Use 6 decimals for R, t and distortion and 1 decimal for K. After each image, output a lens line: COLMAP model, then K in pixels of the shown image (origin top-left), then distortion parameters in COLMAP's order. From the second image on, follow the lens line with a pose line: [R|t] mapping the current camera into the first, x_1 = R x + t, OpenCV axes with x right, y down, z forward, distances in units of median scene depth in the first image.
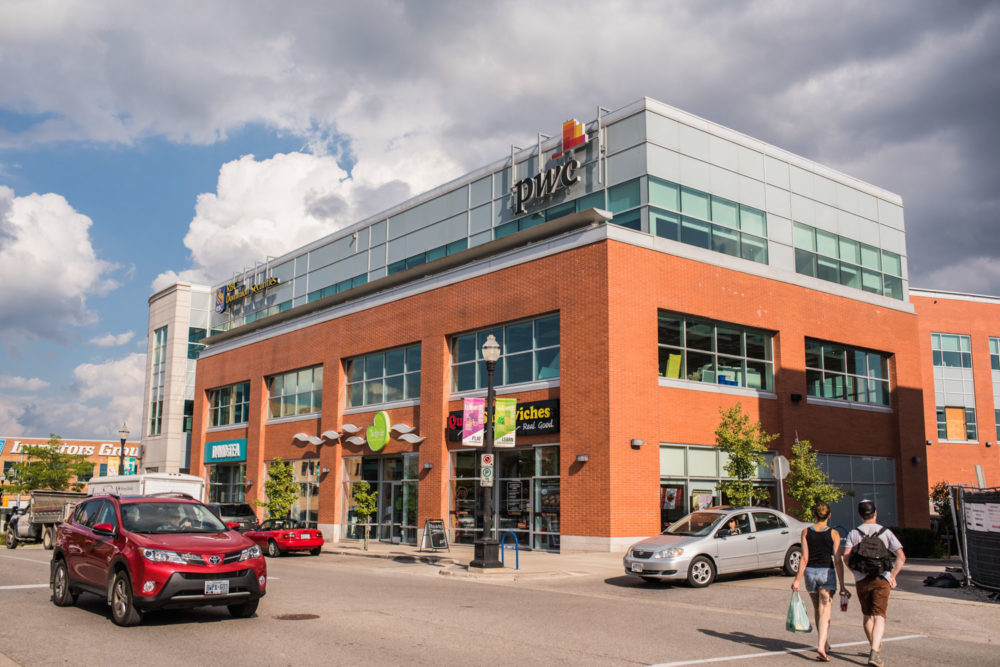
lens RADIAL K [[973.6, 0, 497.0], [0, 973.6, 335.4], [0, 0, 1]] dist [-0.074381, 0.000000]
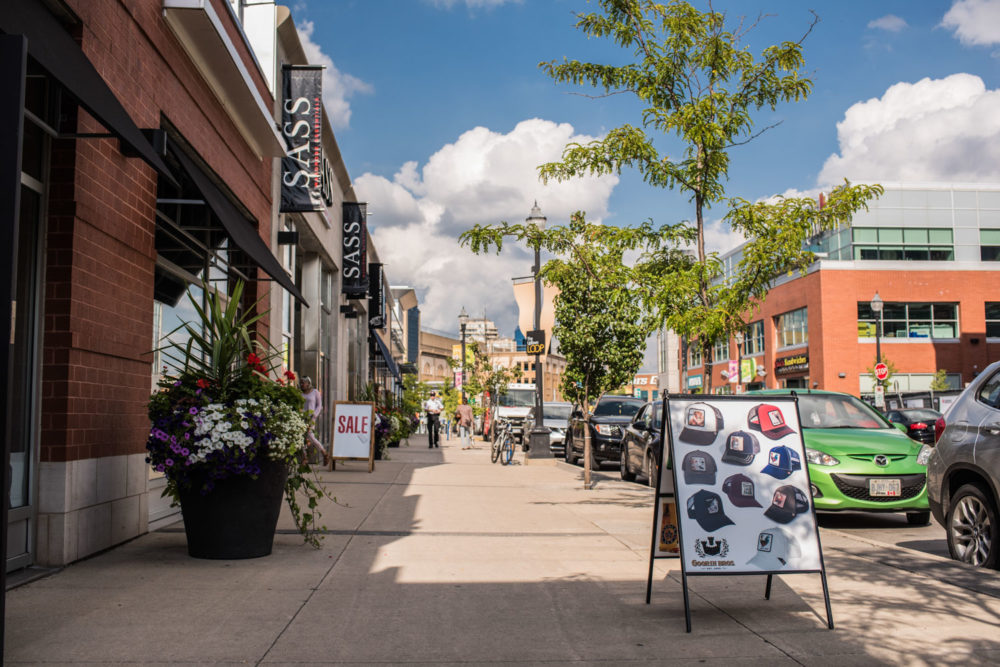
lens RADIAL K [[973.6, 0, 500.1], [0, 973.6, 333.3], [0, 0, 1]] dist [-0.074381, 0.000000]
pose [[0.808994, -0.061728, -0.584567, 0.626466], [0.114169, 0.992033, 0.053246, -0.131197], [0.576624, -0.109815, 0.809596, -0.815238]]
